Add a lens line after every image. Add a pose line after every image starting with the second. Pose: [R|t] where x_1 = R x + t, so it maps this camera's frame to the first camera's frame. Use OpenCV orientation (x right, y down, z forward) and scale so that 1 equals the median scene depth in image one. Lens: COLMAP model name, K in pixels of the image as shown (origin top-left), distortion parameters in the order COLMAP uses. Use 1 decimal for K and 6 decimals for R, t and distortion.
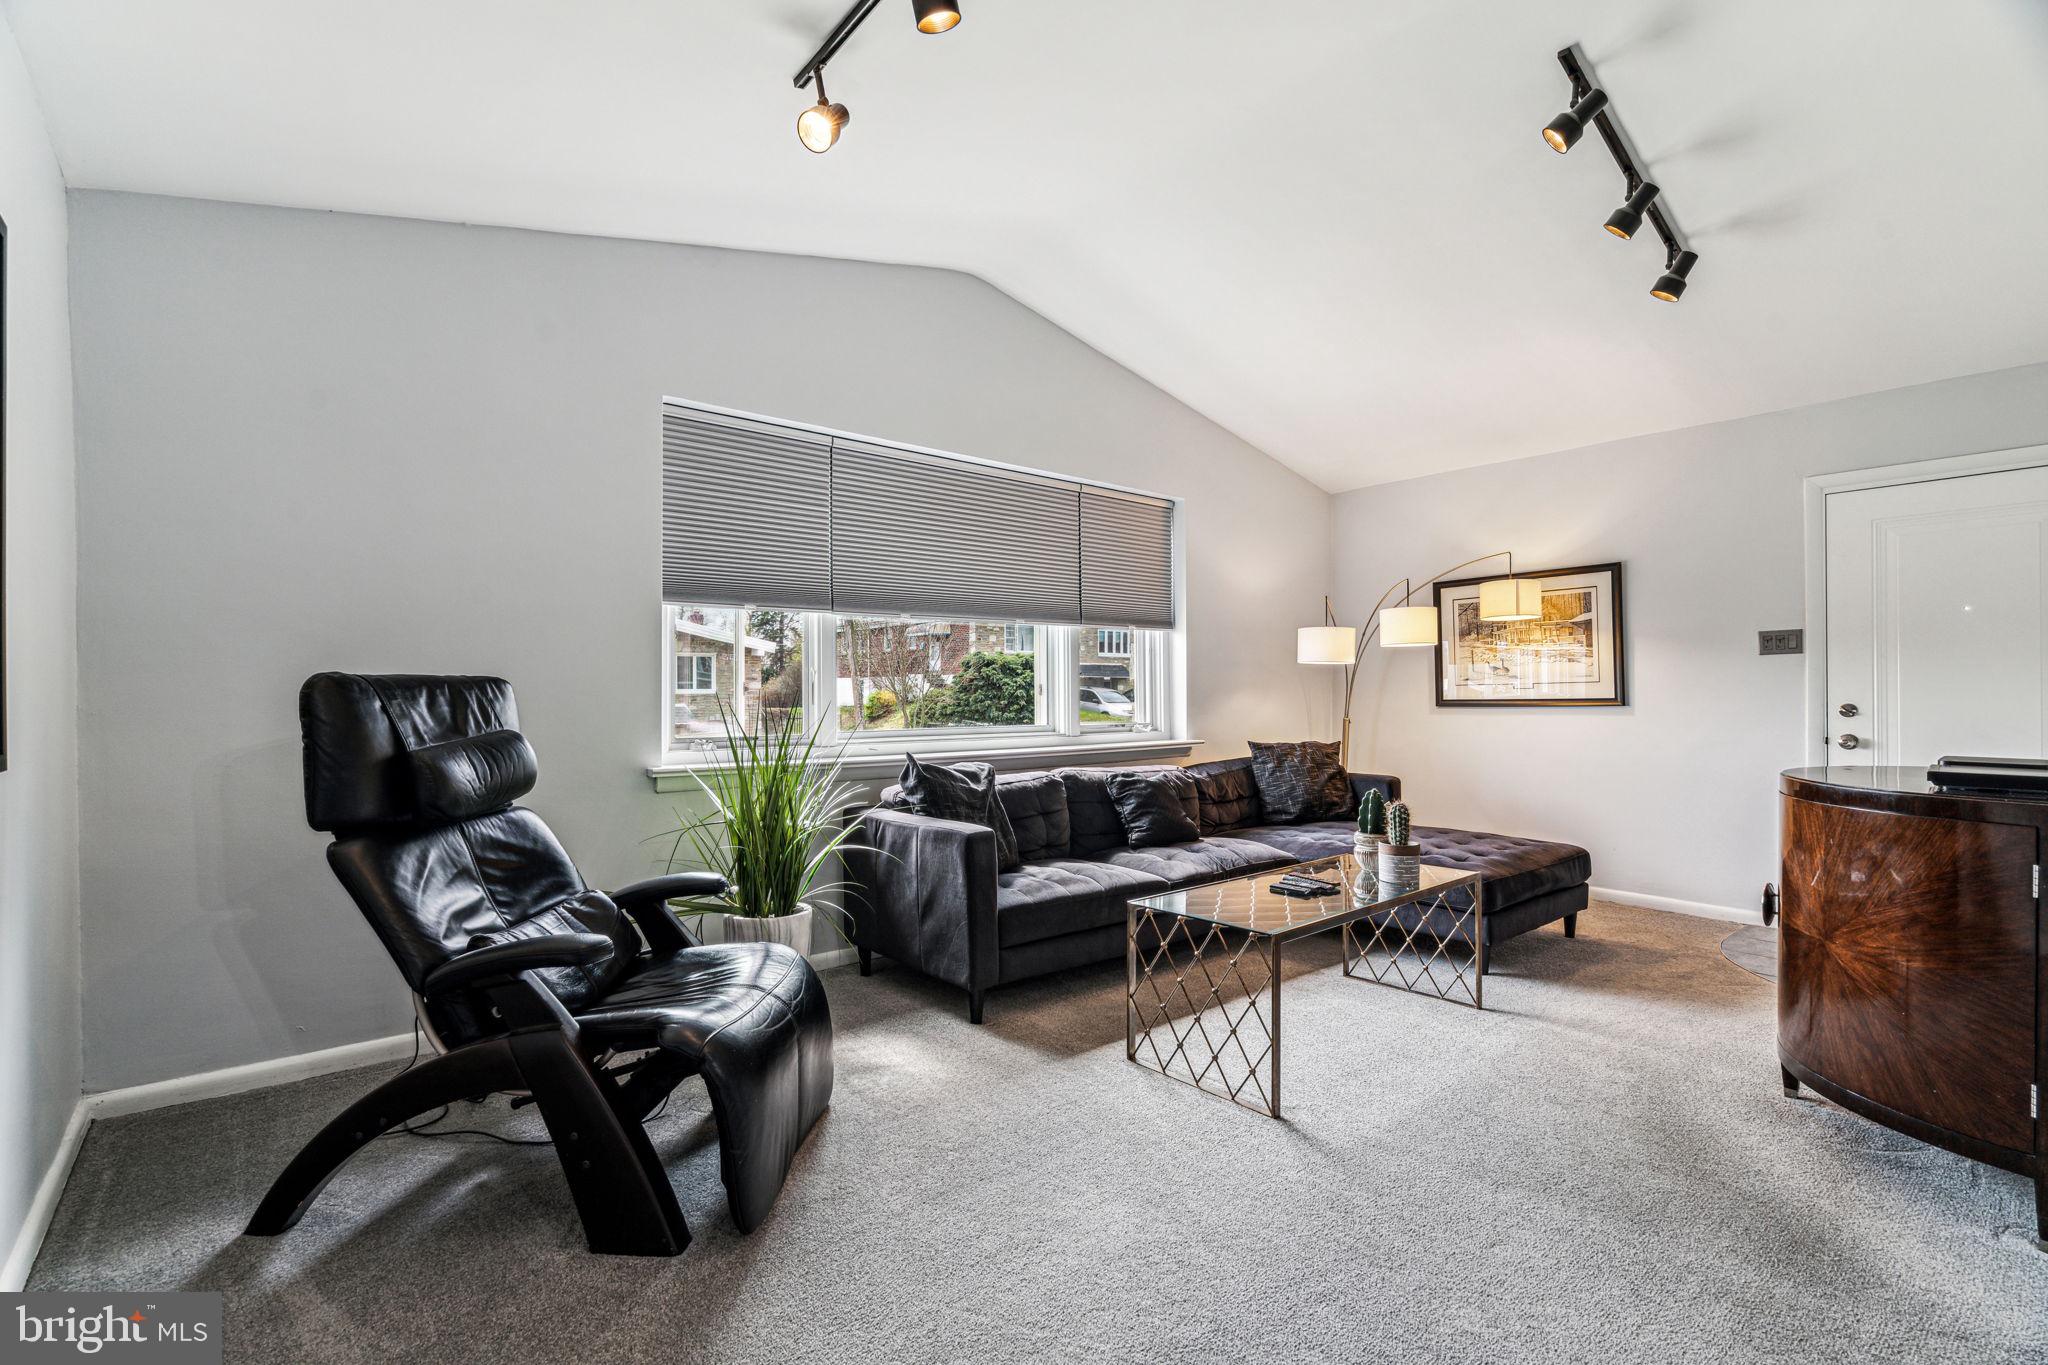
lens RADIAL K [[939.1, 0, 1040.6], [0, 939.1, 675.6], [0, 0, 1]] dist [-0.002692, 0.000733]
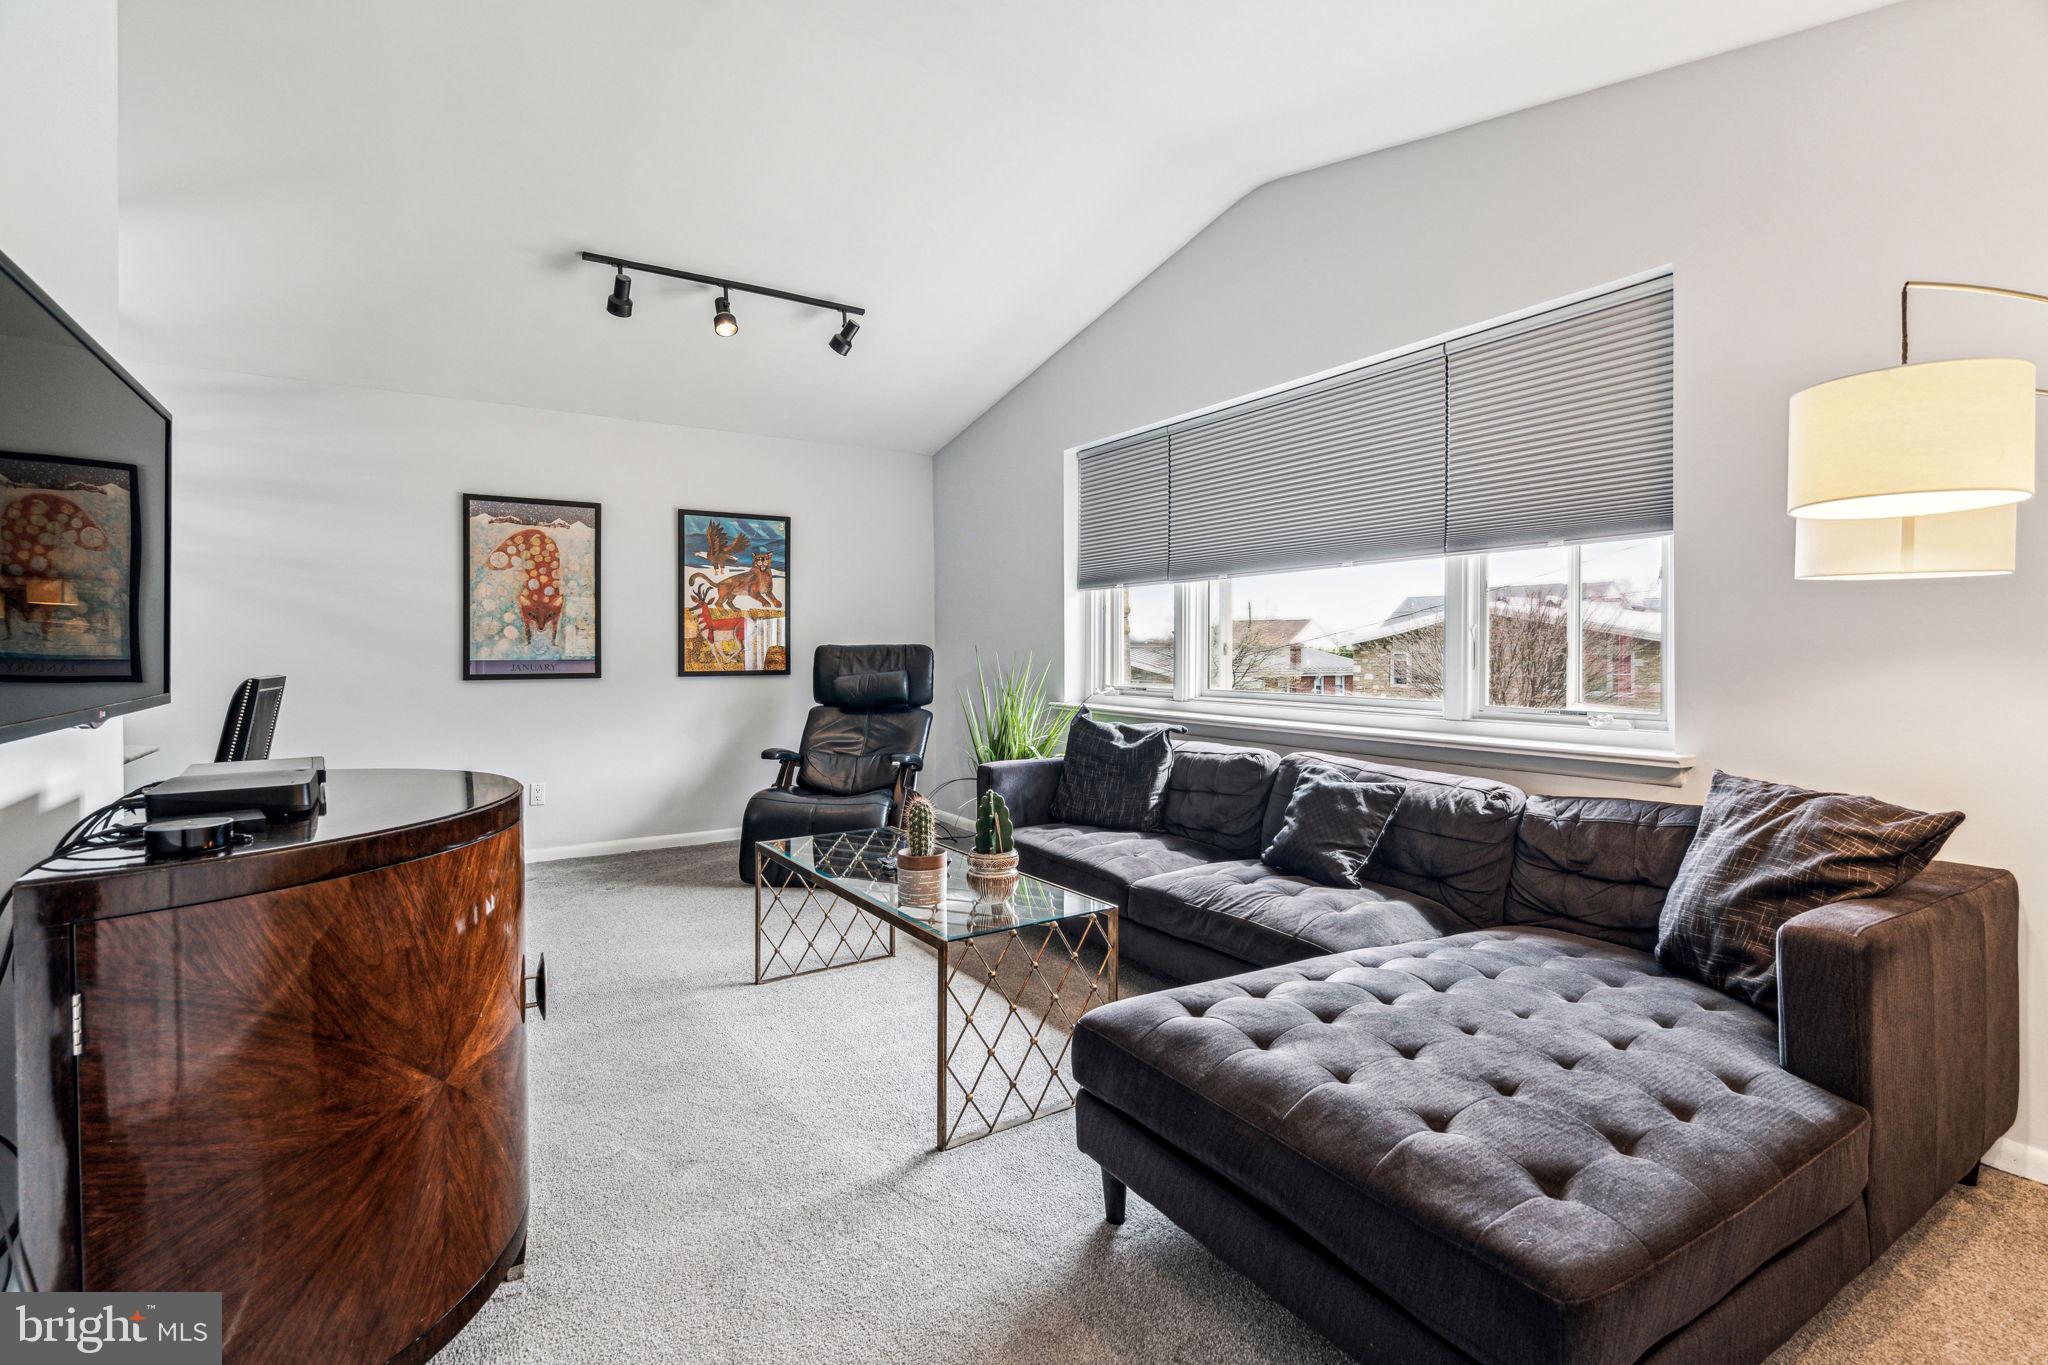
lens RADIAL K [[939.1, 0, 1016.7], [0, 939.1, 666.6], [0, 0, 1]] dist [-0.002692, 0.000733]
pose [[-0.146988, 0.028180, -0.988737, 1.014398], [0.026679, 0.999343, 0.024516, 0.004779], [0.988778, -0.022775, -0.147643, 1.092338]]
